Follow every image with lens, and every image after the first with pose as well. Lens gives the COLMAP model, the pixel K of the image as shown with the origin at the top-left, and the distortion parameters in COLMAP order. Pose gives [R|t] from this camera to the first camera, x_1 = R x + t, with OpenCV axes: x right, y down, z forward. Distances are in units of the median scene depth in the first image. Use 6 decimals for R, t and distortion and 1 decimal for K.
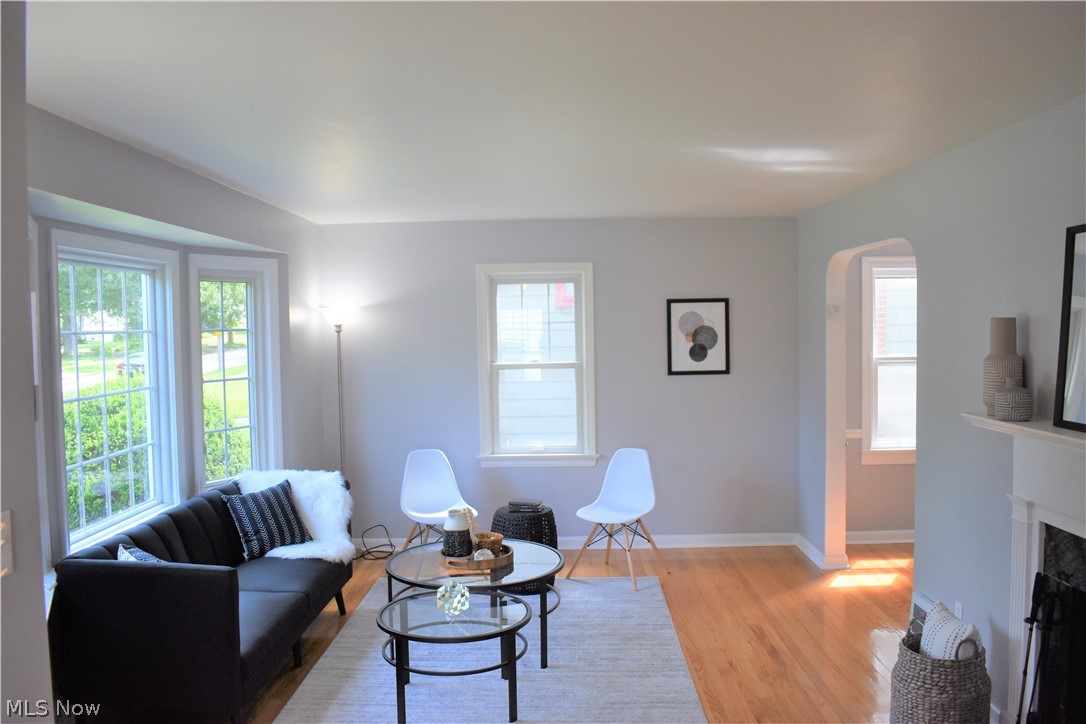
lens RADIAL K [[857.5, 0, 543.0], [0, 857.5, 362.0], [0, 0, 1]] dist [-0.091629, 0.008566]
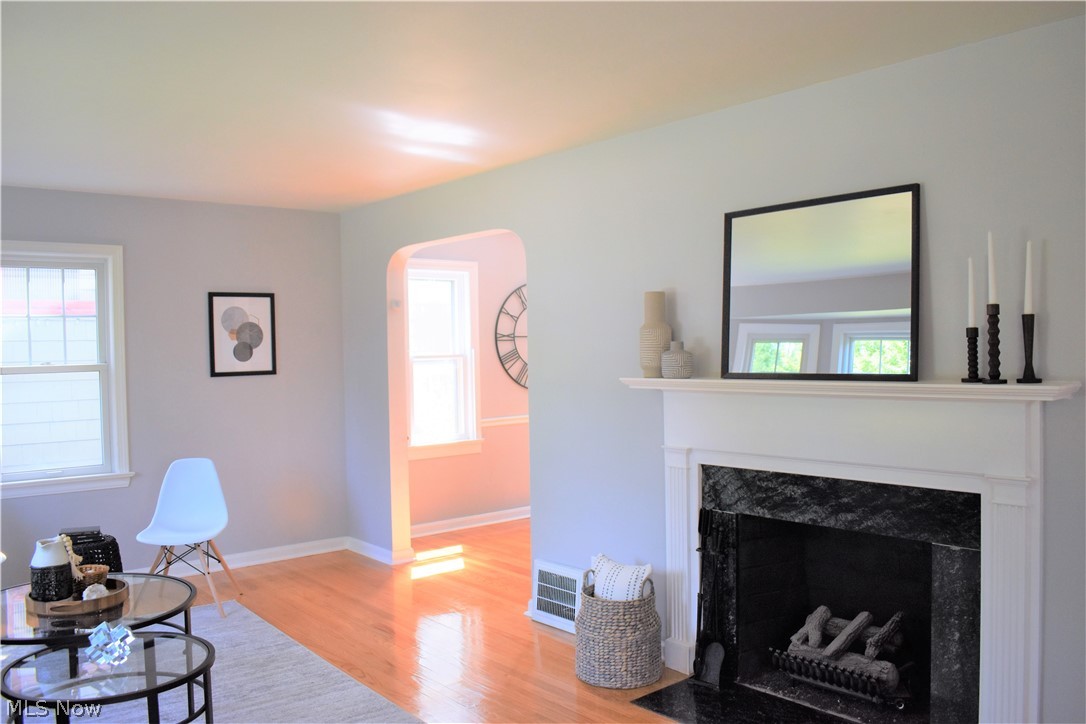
lens RADIAL K [[857.5, 0, 543.0], [0, 857.5, 362.0], [0, 0, 1]] dist [-0.091629, 0.008566]
pose [[0.760228, -0.009842, 0.649582, -0.200626], [0.033658, 0.999139, -0.024253, 0.040261], [-0.648784, 0.040302, 0.759905, 0.126398]]
